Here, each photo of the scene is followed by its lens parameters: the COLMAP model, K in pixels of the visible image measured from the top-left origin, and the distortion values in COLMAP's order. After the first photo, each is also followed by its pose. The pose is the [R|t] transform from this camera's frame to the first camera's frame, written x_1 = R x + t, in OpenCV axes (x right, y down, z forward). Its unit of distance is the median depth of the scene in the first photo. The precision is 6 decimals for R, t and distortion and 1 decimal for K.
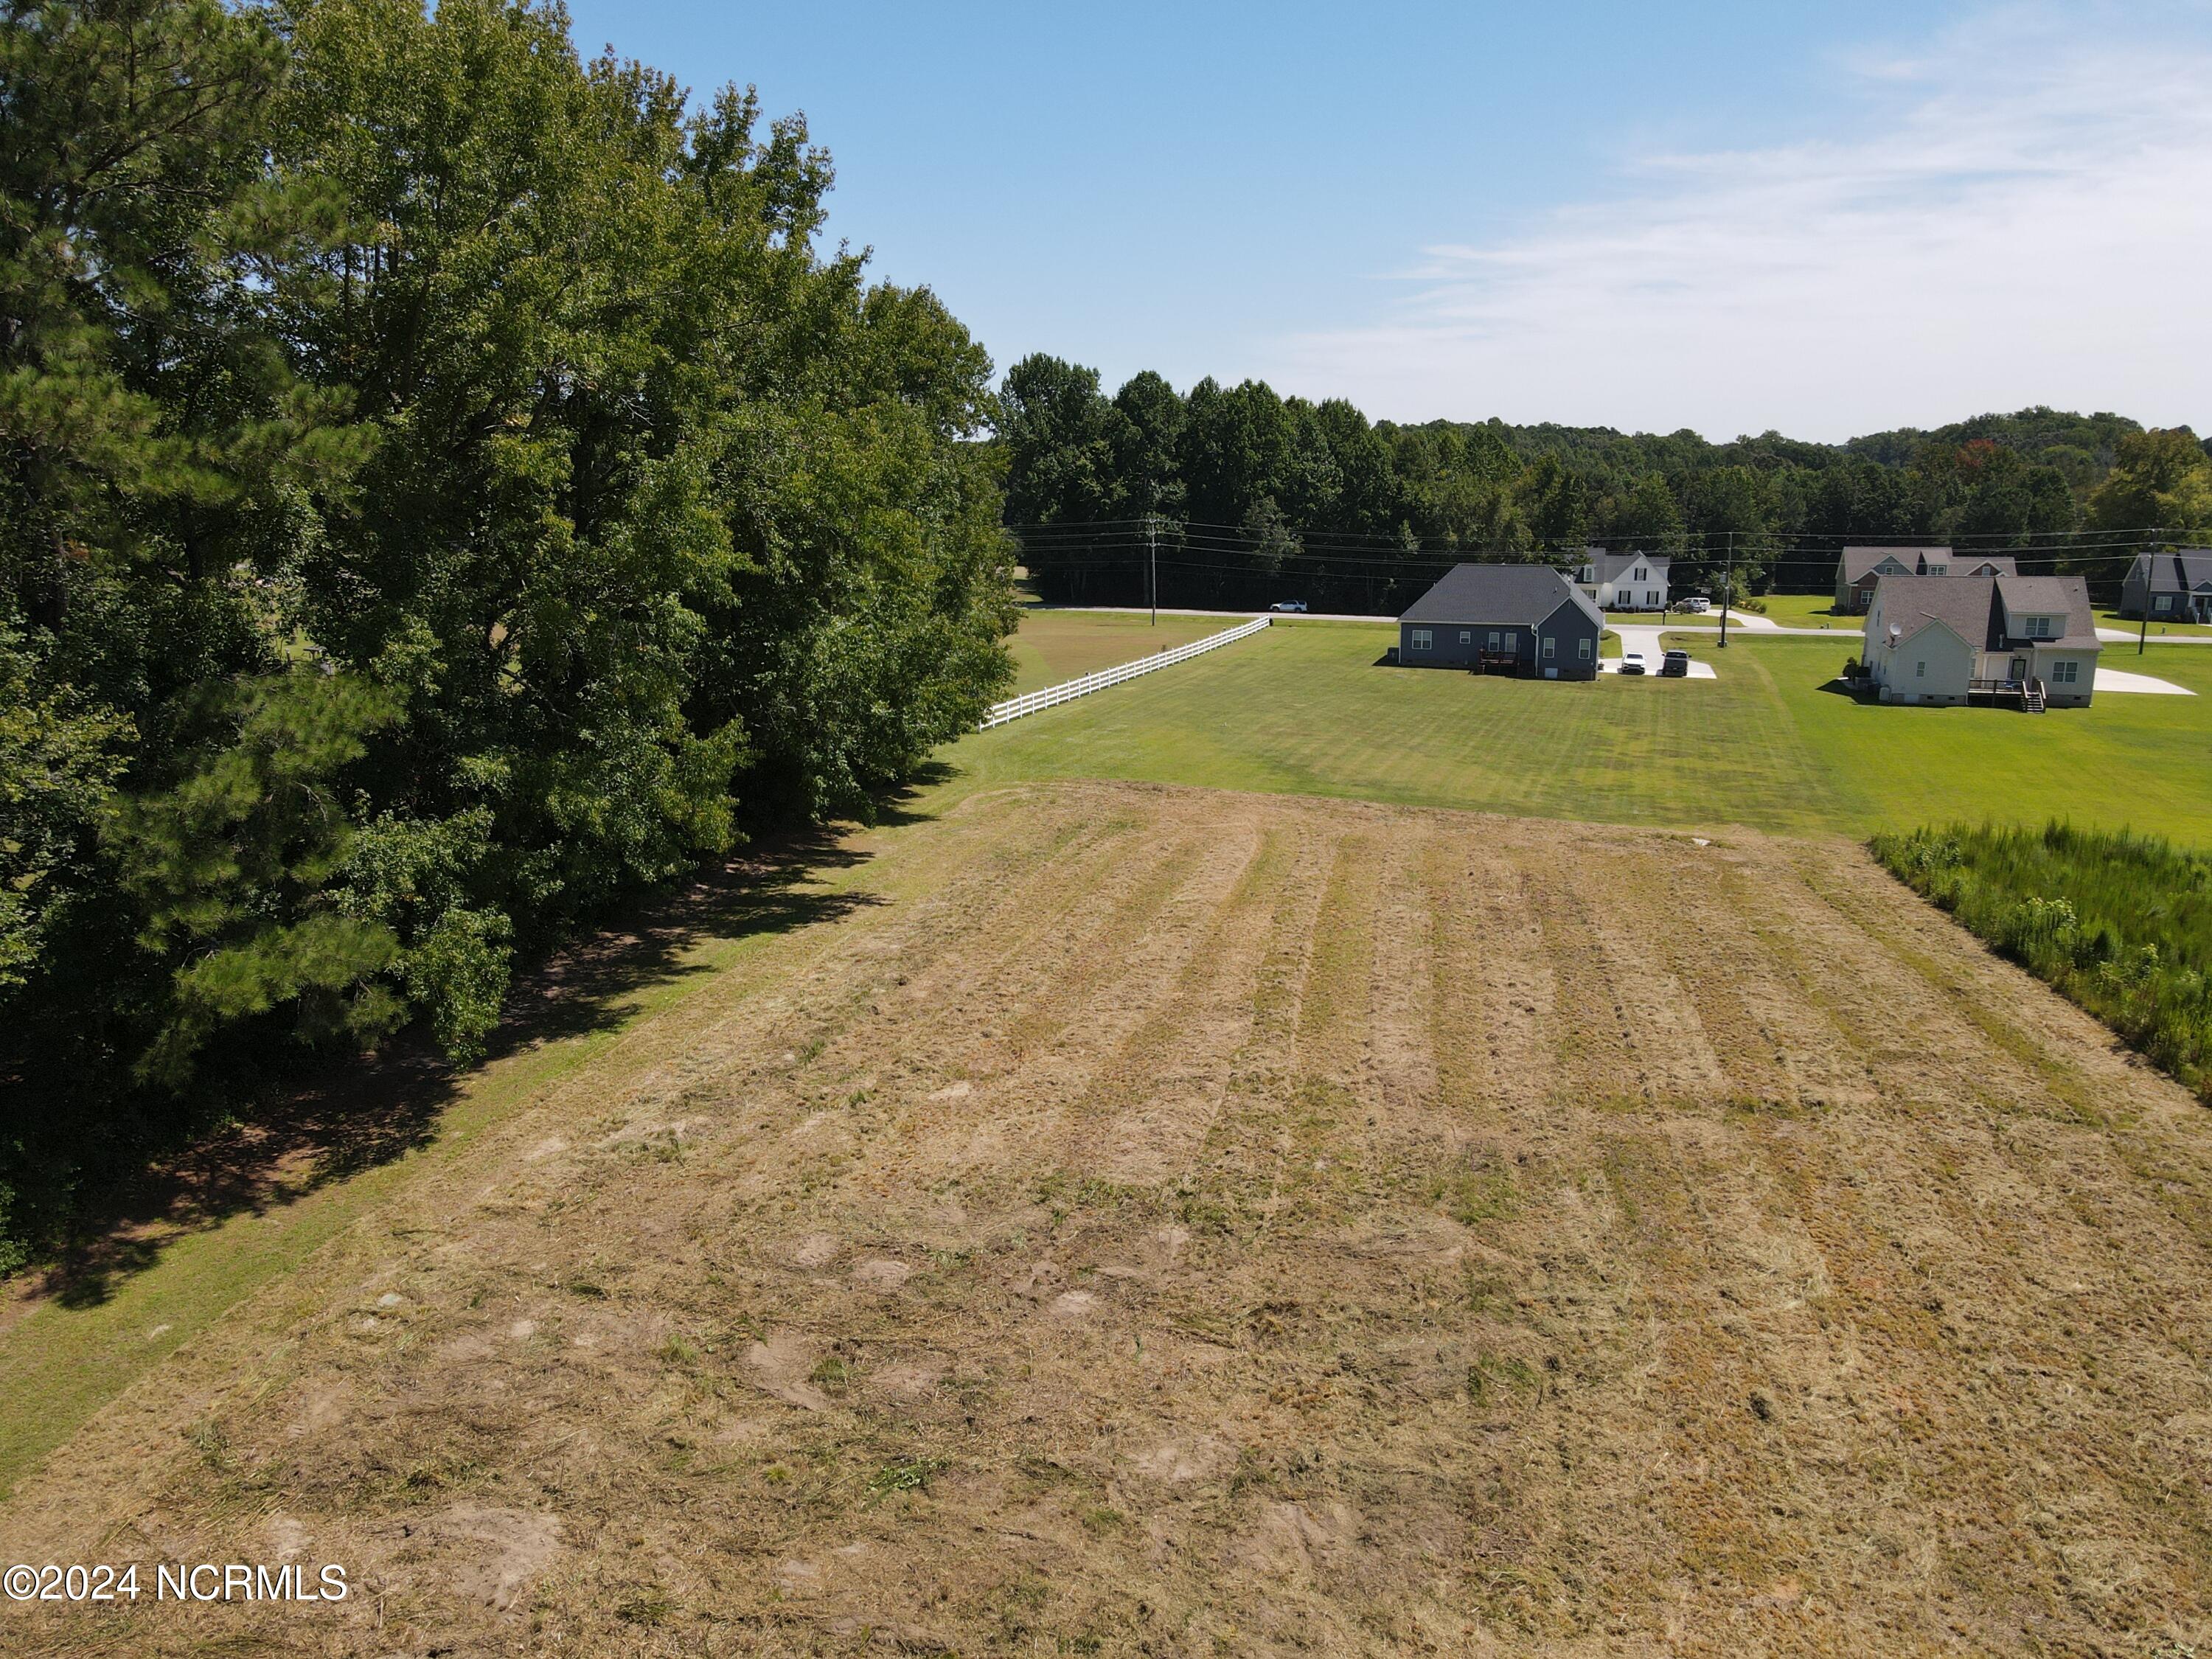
lens RADIAL K [[1611.9, 0, 1100.5], [0, 1611.9, 815.2], [0, 0, 1]] dist [0.010334, 0.011287]
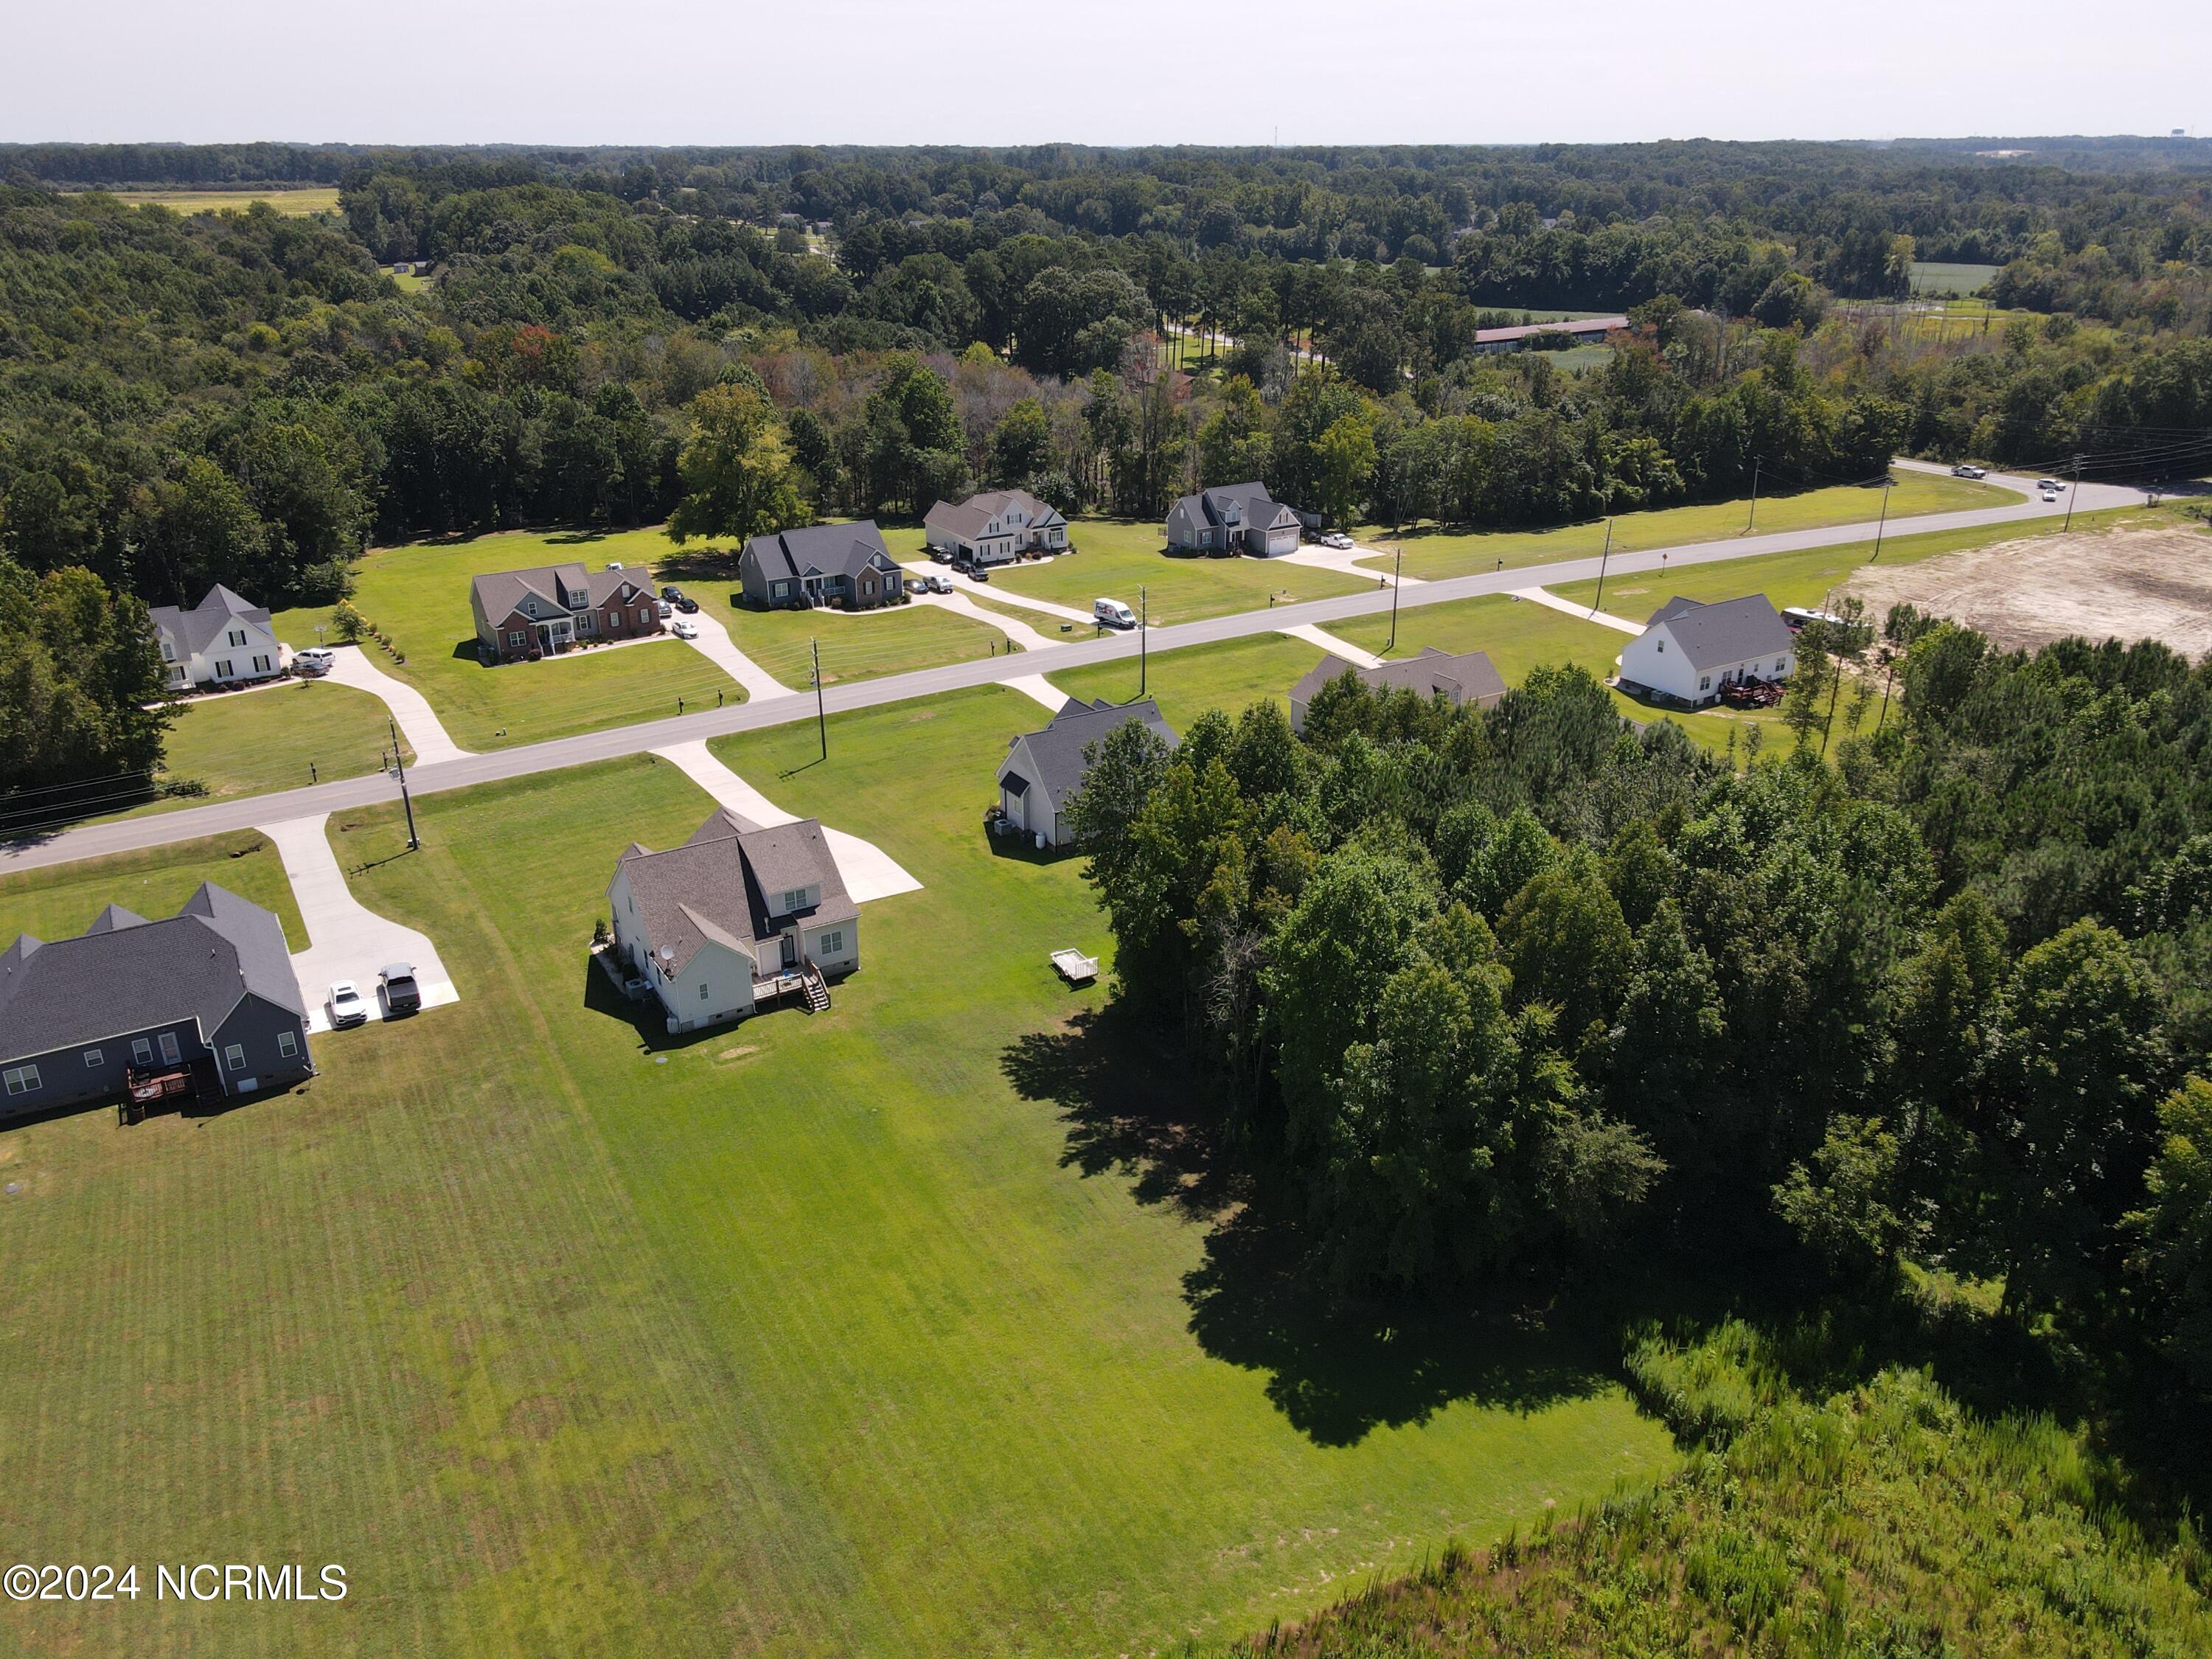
lens RADIAL K [[1611.9, 0, 1100.5], [0, 1611.9, 815.2], [0, 0, 1]] dist [0.010334, 0.011287]
pose [[0.662940, -0.293793, 0.688619, 0.064588], [0.155409, 0.953754, 0.257297, -0.331356], [-0.732365, -0.063555, 0.677940, 0.221792]]
